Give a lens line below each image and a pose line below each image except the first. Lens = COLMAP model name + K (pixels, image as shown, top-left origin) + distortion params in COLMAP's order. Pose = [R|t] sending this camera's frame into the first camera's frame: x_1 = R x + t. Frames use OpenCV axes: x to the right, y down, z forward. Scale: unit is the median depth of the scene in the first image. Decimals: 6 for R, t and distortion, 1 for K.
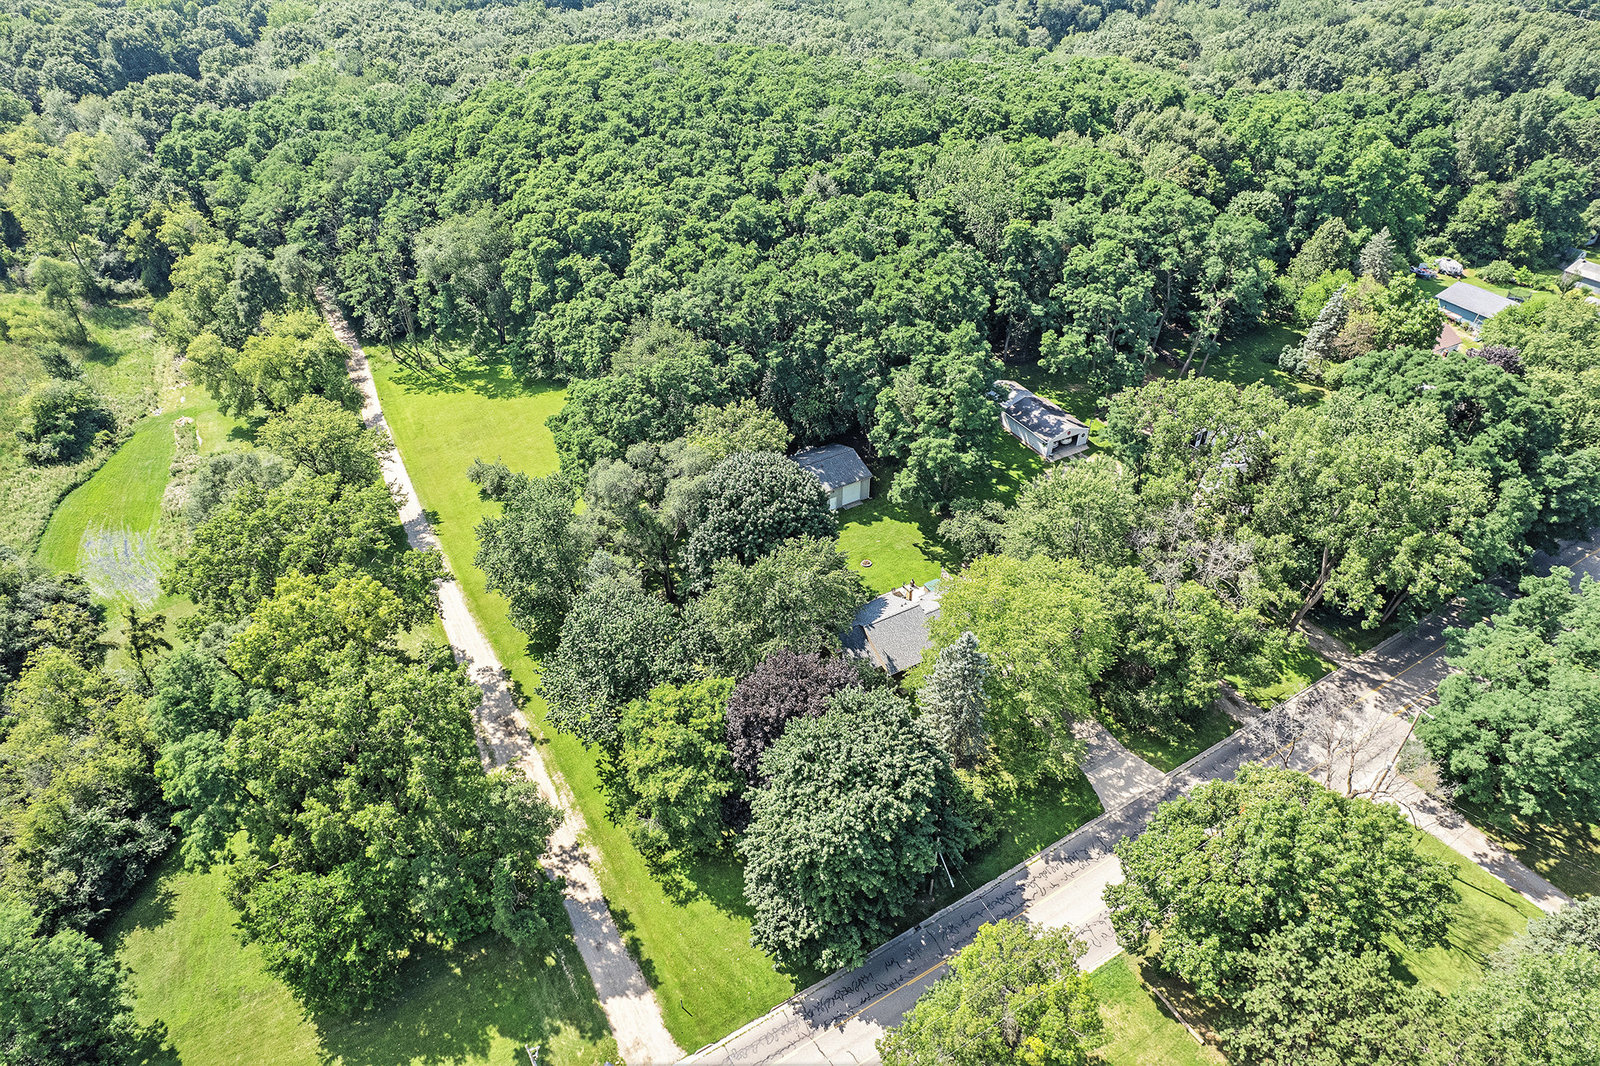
lens RADIAL K [[1034.2, 0, 808.5], [0, 1034.2, 503.7], [0, 0, 1]] dist [-0.093654, 0.086661]
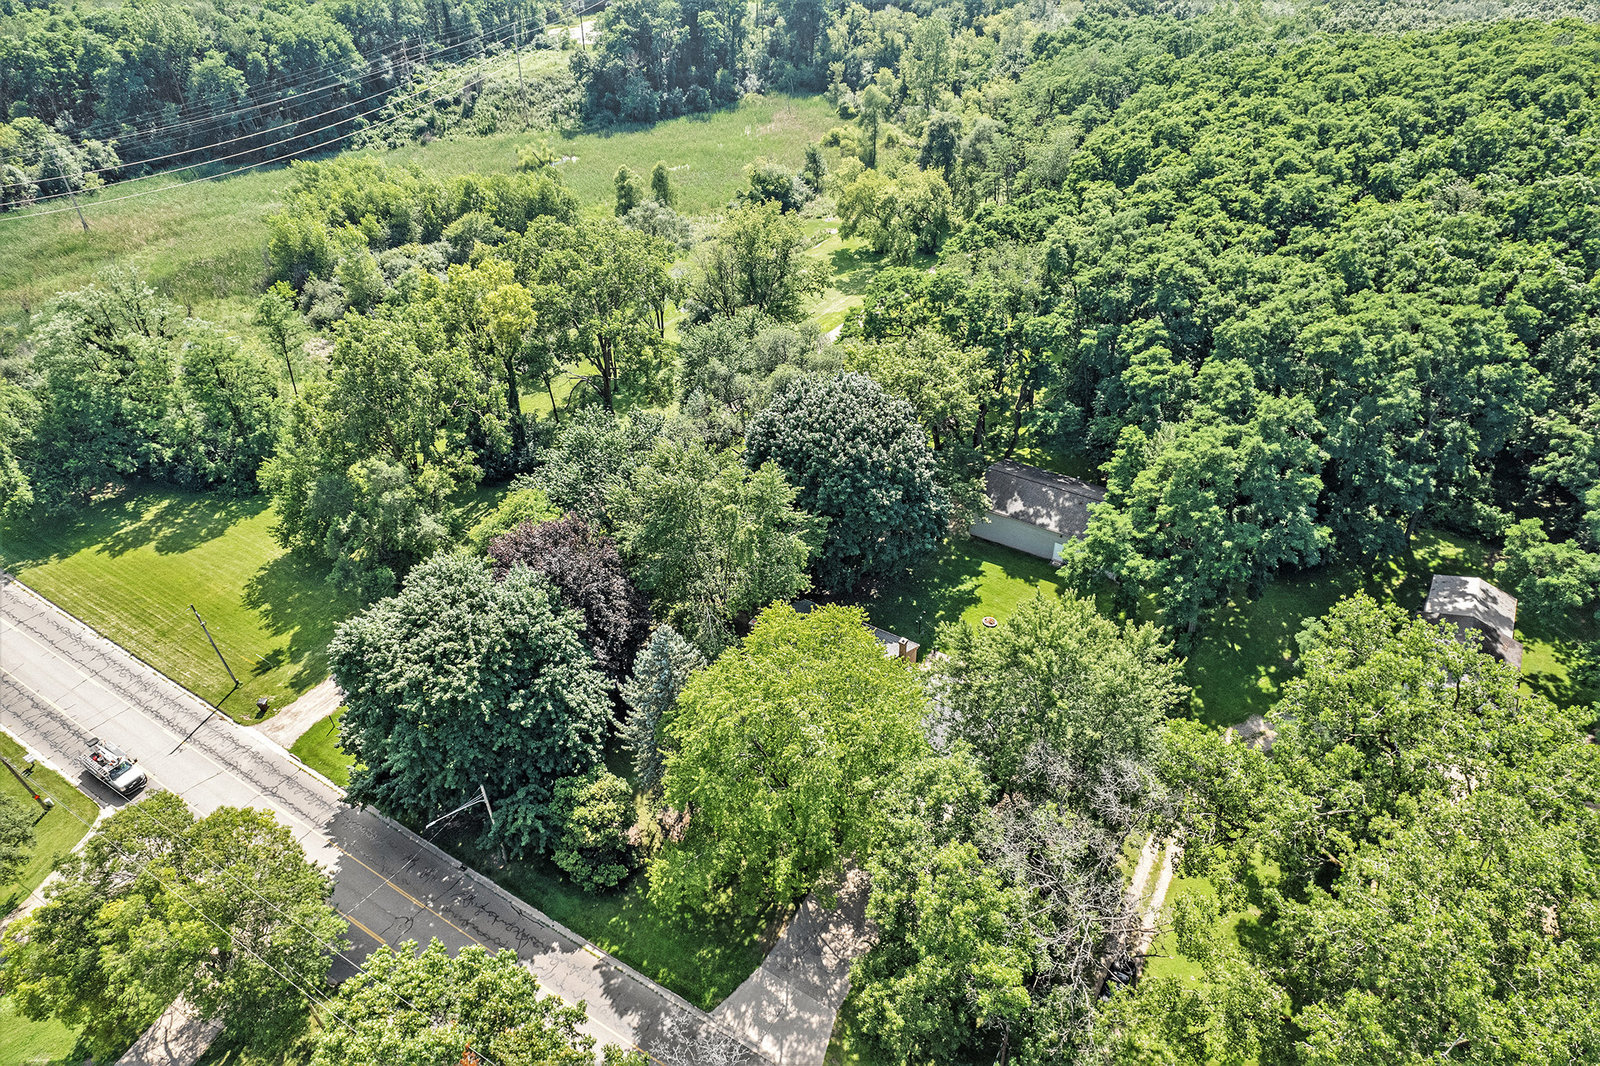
lens RADIAL K [[1034.2, 0, 808.5], [0, 1034.2, 503.7], [0, 0, 1]] dist [-0.093654, 0.086661]
pose [[0.453051, 0.494406, -0.741827, 0.506309], [-0.502489, 0.828966, 0.245600, -0.128133], [0.736376, 0.261491, 0.623997, 0.437163]]
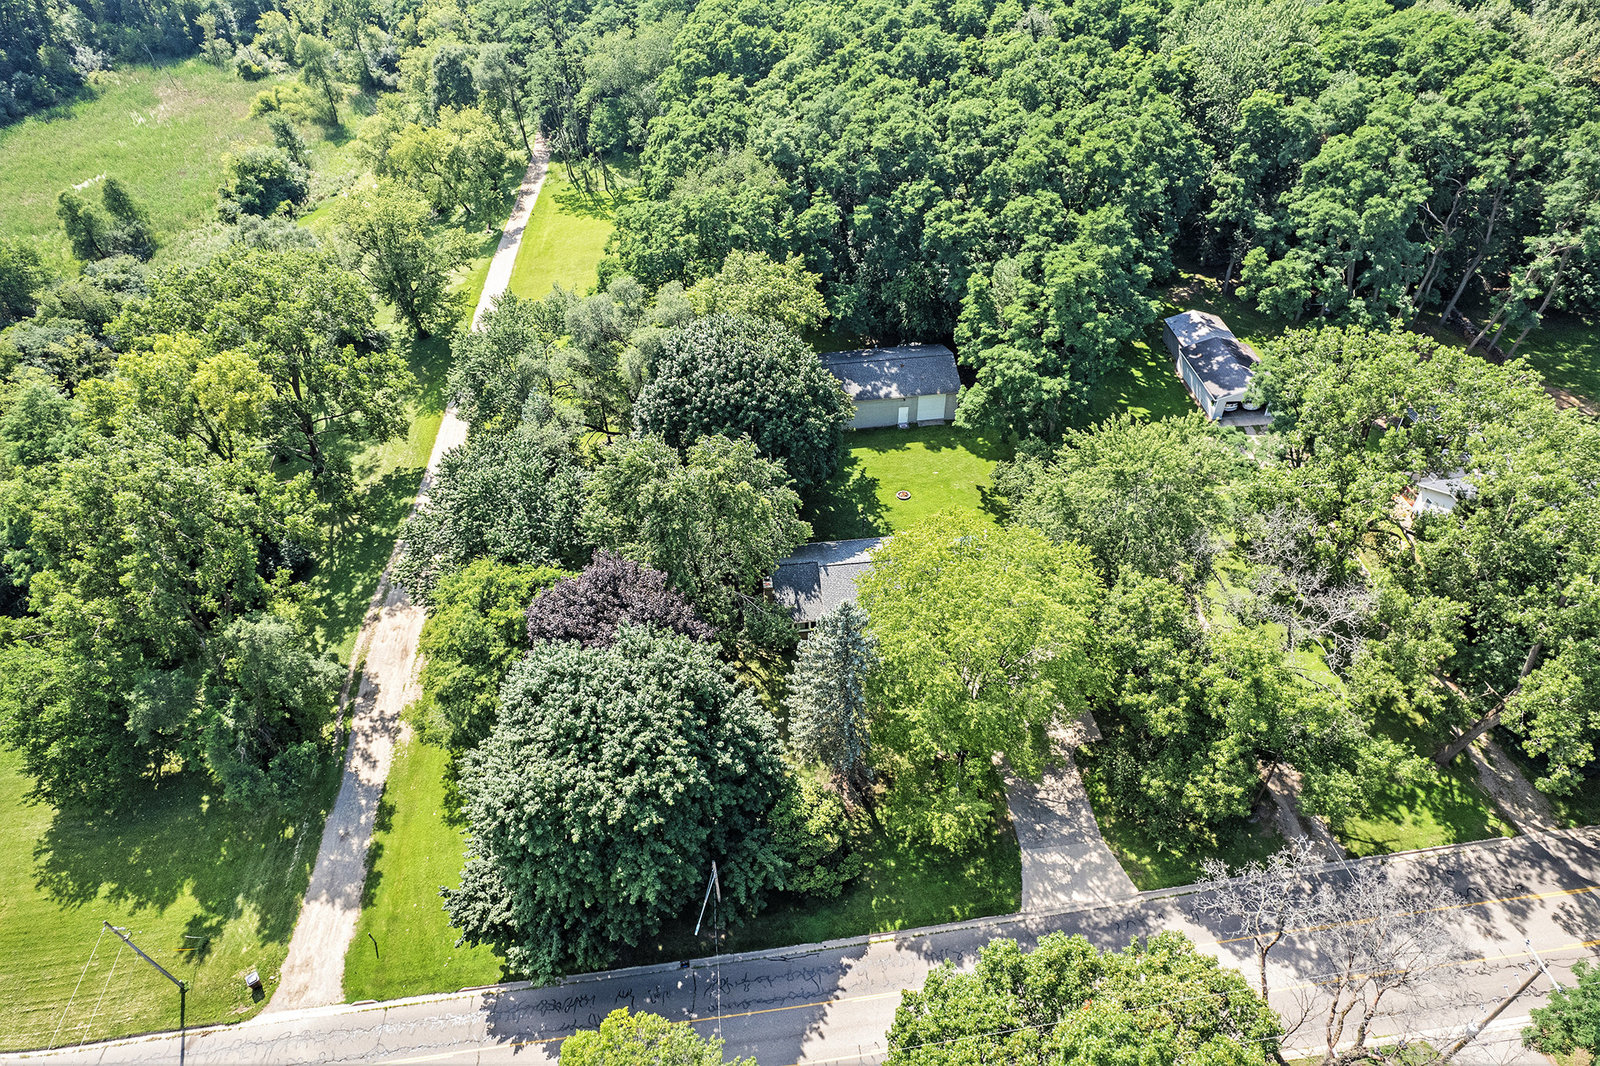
lens RADIAL K [[1034.2, 0, 808.5], [0, 1034.2, 503.7], [0, 0, 1]] dist [-0.093654, 0.086661]
pose [[0.914117, 0.245356, -0.322787, 0.247852], [-0.219547, 0.968838, 0.114684, -0.008964], [0.340867, -0.033967, 0.939498, 0.249649]]
